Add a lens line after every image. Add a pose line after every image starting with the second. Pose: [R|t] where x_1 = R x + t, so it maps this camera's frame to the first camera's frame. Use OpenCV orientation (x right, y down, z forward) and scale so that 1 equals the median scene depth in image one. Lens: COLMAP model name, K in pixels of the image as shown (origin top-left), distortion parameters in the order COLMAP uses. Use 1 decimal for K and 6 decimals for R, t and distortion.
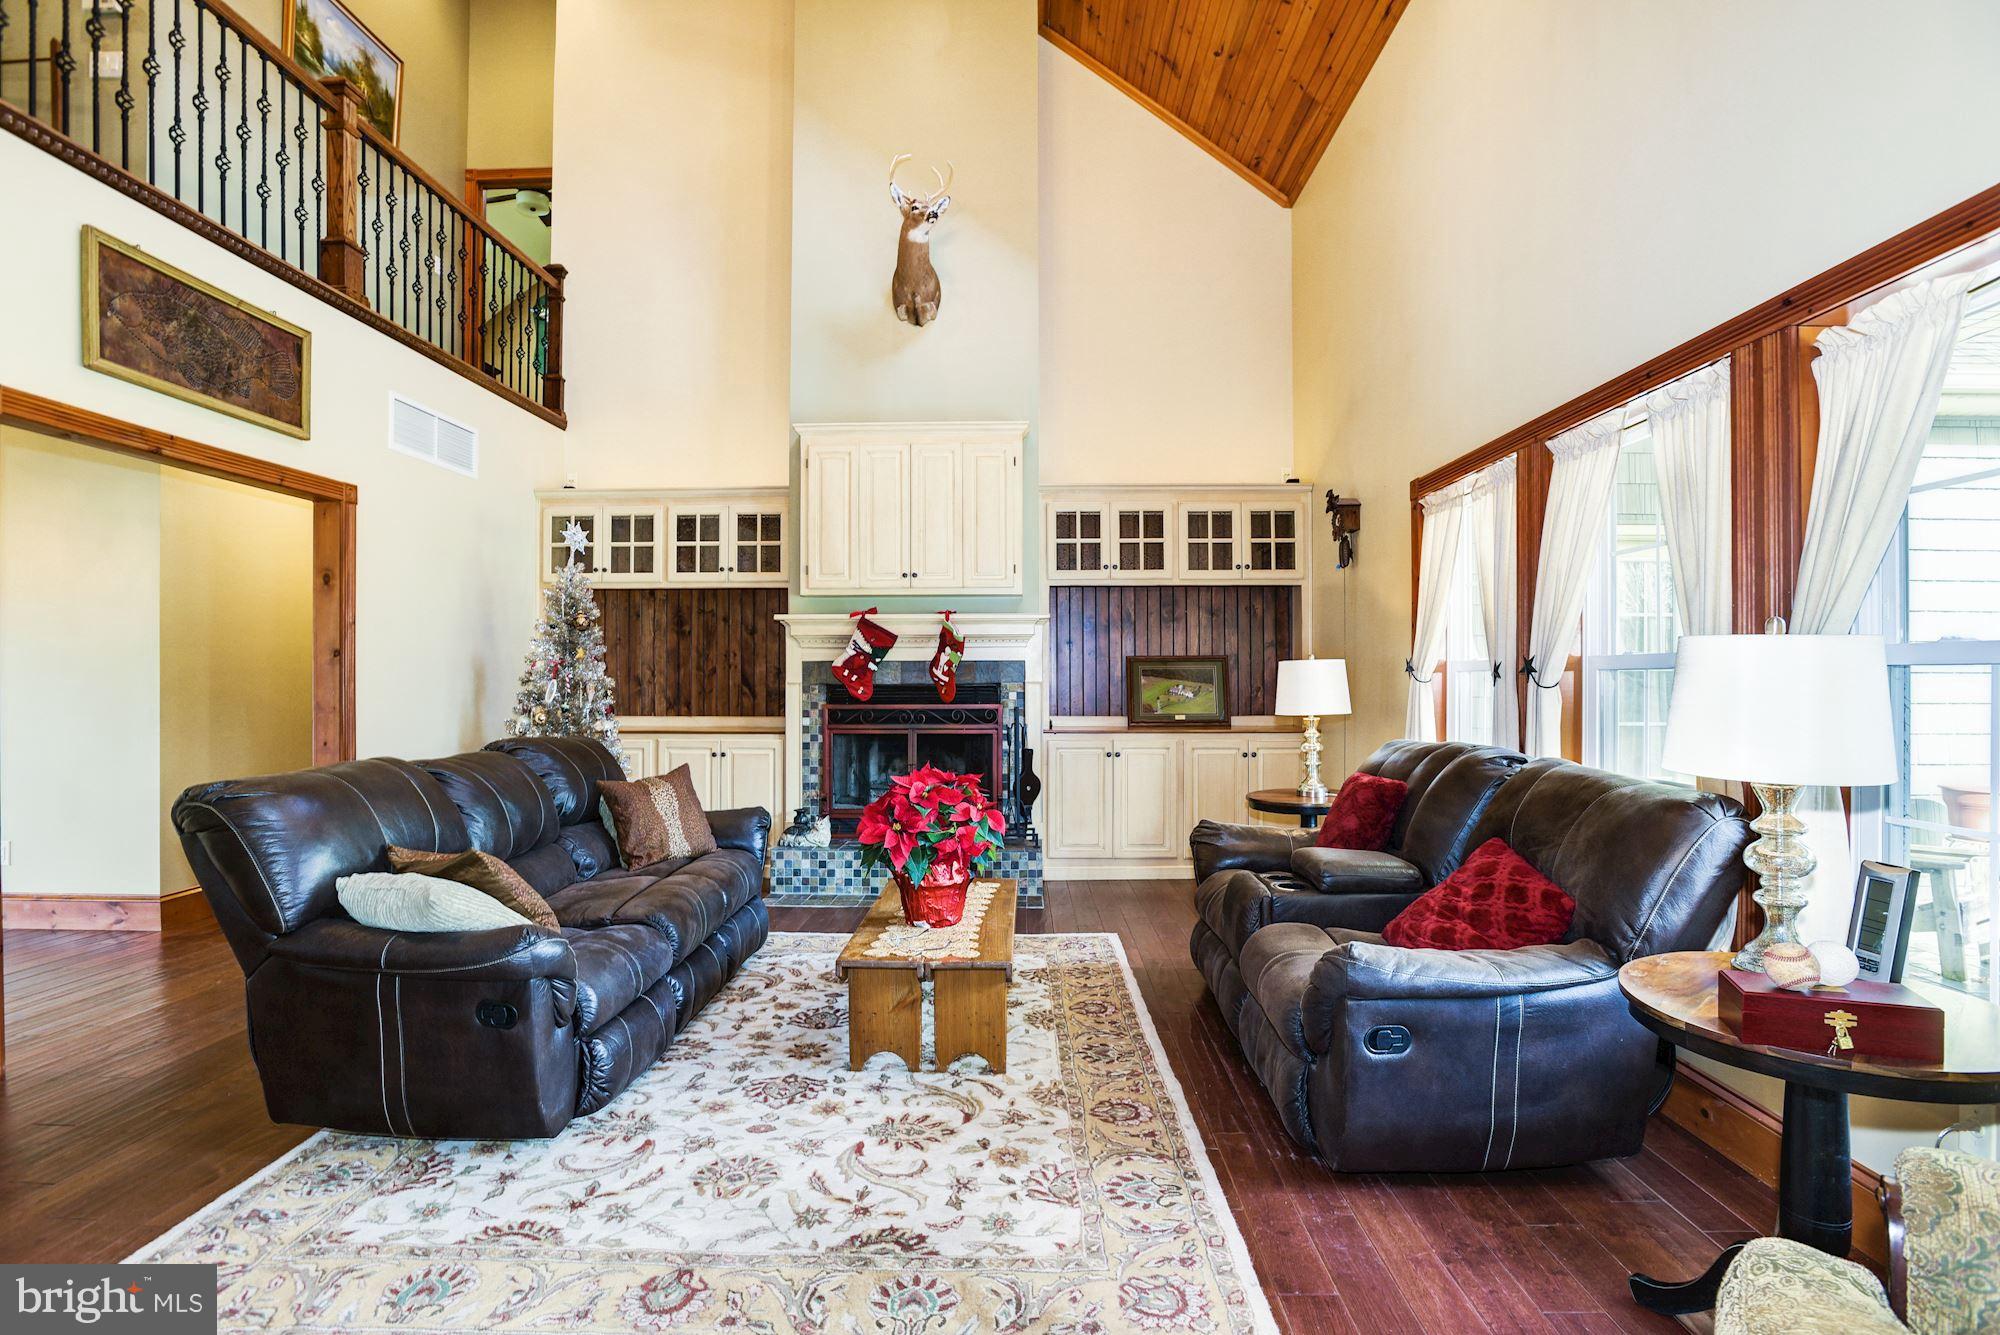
lens RADIAL K [[971.1, 0, 1004.4], [0, 971.1, 673.1], [0, 0, 1]] dist [-0.068313, 0.027338]
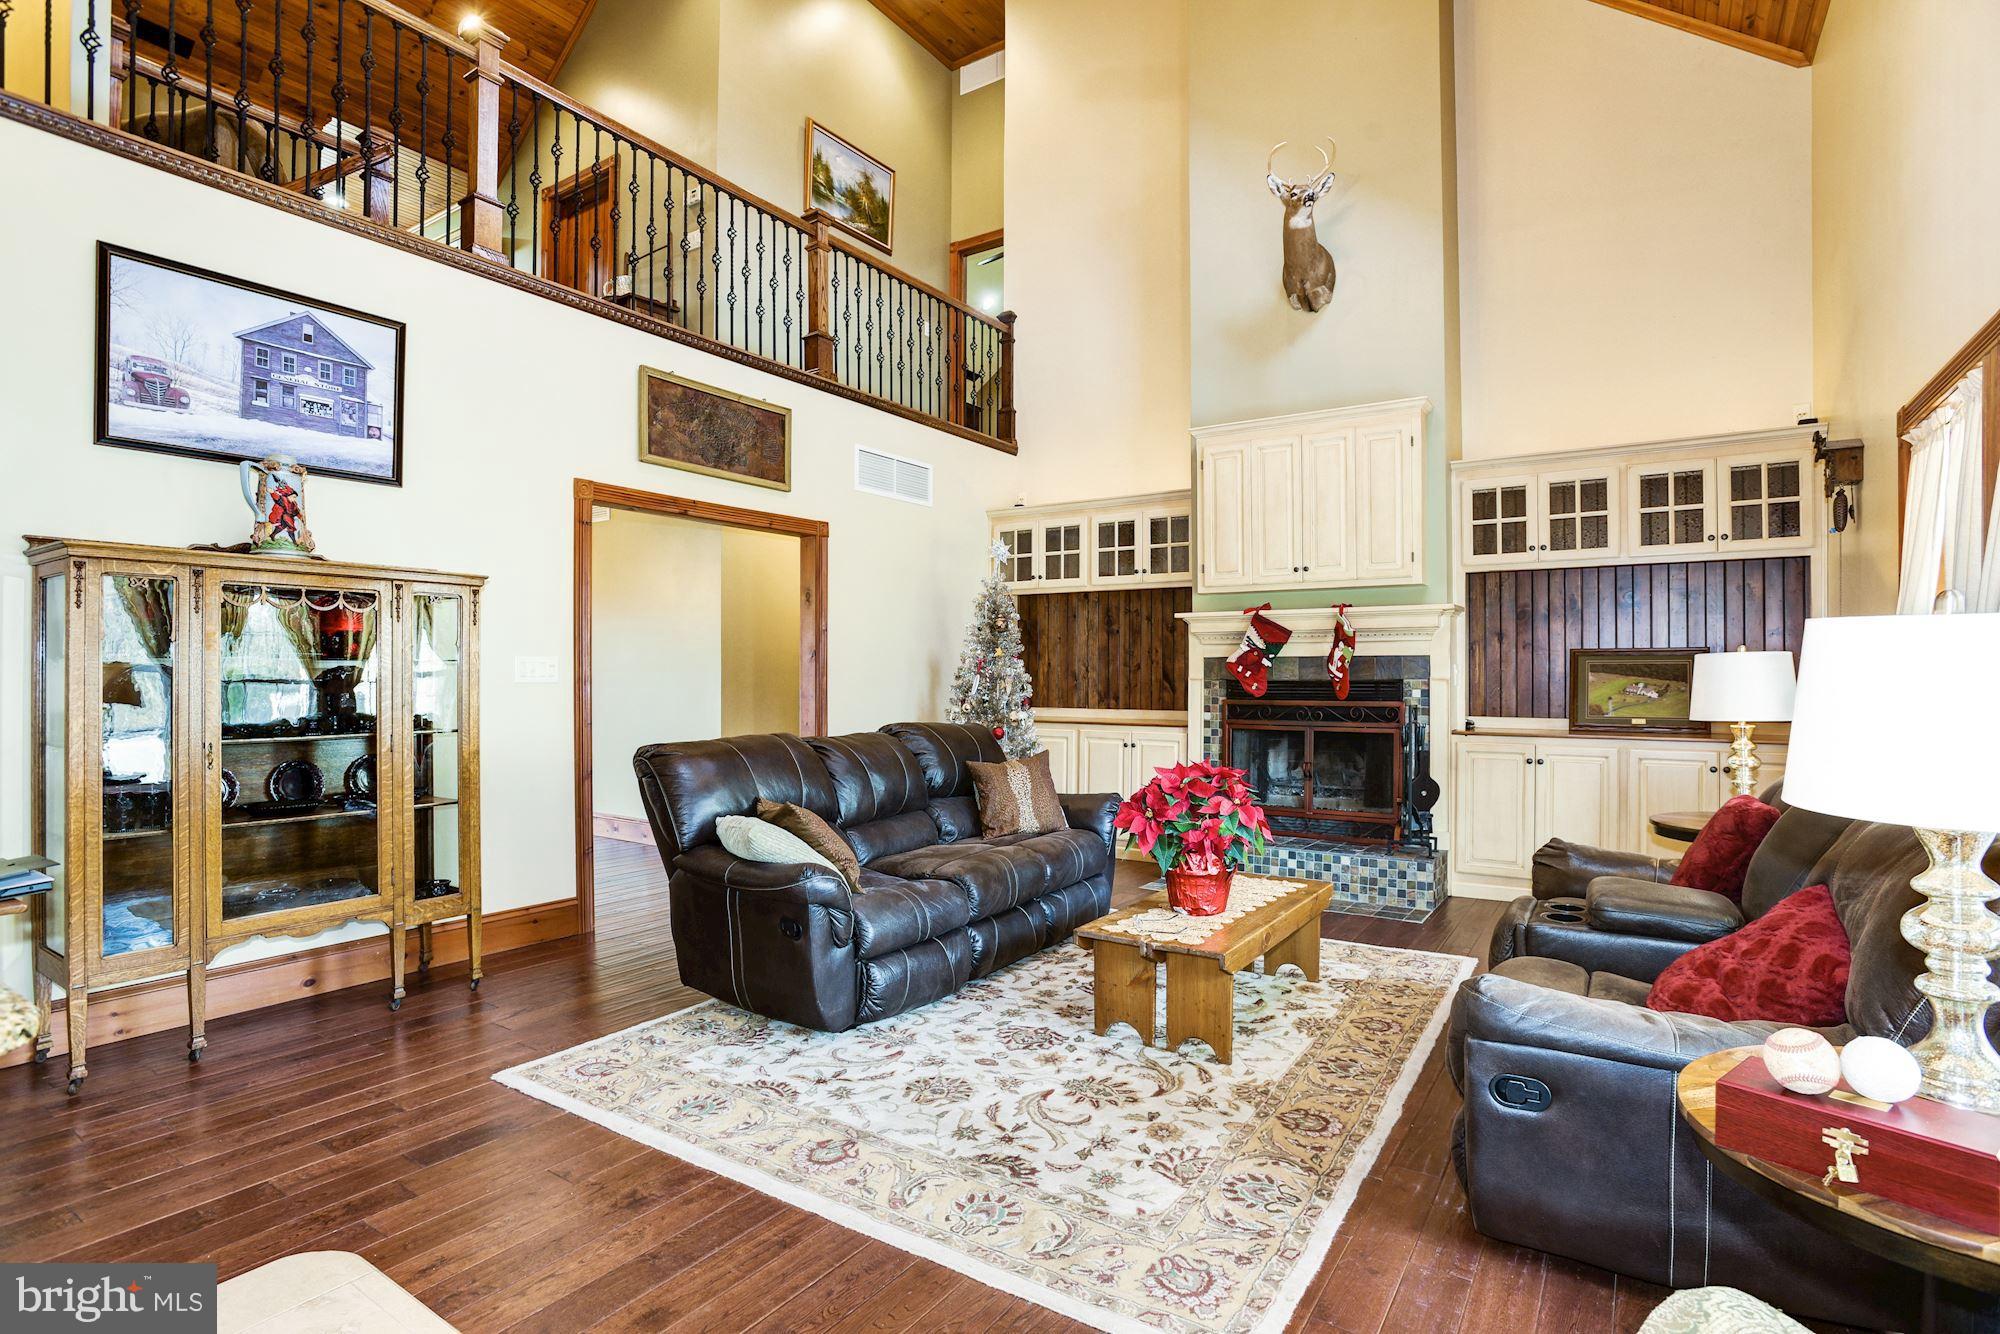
lens RADIAL K [[986.2, 0, 1005.9], [0, 986.2, 670.4], [0, 0, 1]] dist [-0.077101, 0.034261]
pose [[0.843581, 0.000125, -0.537002, 0.191456], [0.000735, 0.999999, 0.001387, -0.000176], [0.537001, -0.001565, 0.843580, 0.006048]]
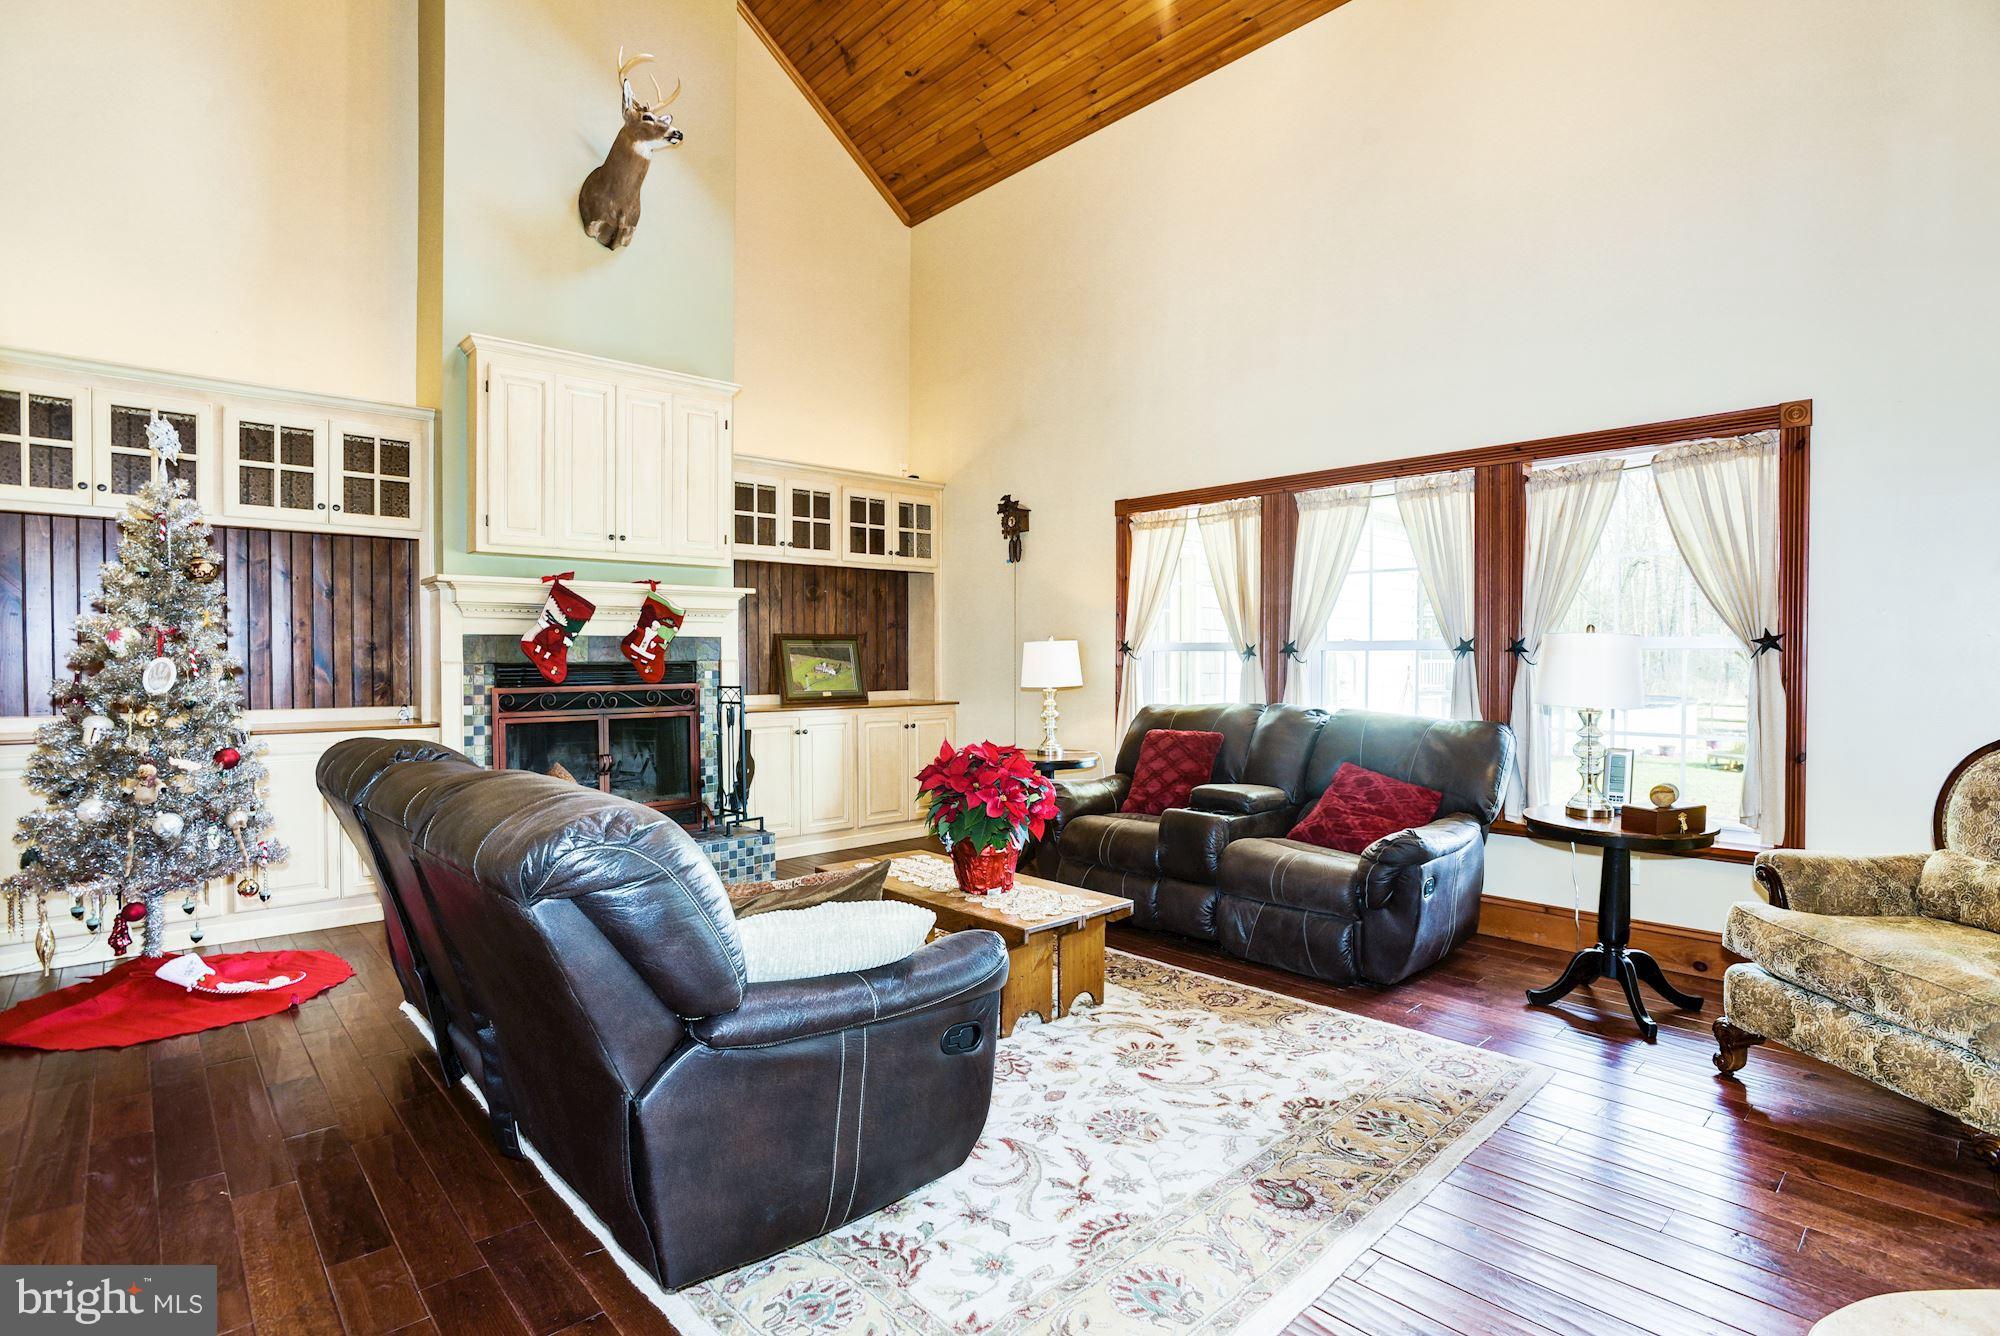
lens RADIAL K [[986.8, 0, 987.1], [0, 986.8, 669.2], [0, 0, 1]] dist [-0.066968, 0.035335]
pose [[0.721485, -0.008142, 0.692383, -0.490344], [-0.004313, 0.999859, 0.016251, 0.001659], [-0.692417, -0.014712, 0.721348, 0.143898]]
